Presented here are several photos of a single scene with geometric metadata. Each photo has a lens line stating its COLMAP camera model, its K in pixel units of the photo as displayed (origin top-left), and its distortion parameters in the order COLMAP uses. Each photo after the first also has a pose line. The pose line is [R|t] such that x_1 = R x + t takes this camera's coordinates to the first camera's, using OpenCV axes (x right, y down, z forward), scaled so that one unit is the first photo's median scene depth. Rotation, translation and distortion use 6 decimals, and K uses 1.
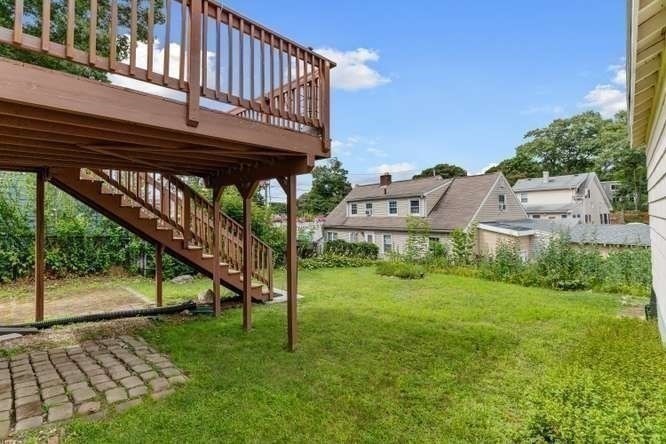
lens RADIAL K [[304.4, 0, 331.7], [0, 304.4, 211.8], [0, 0, 1]] dist [0.000979, 0.000265]
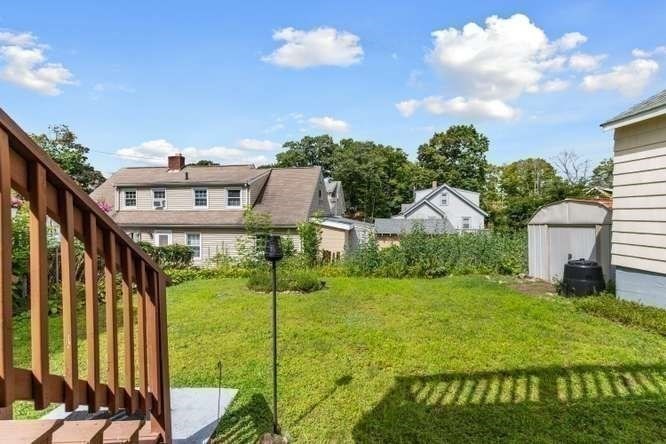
lens RADIAL K [[304.4, 0, 331.7], [0, 304.4, 211.8], [0, 0, 1]] dist [0.000979, 0.000265]
pose [[0.705783, 0.021617, 0.708098, -0.060198], [-0.017534, 0.999761, -0.013044, 0.014379], [-0.708211, -0.003210, 0.705994, 0.140750]]
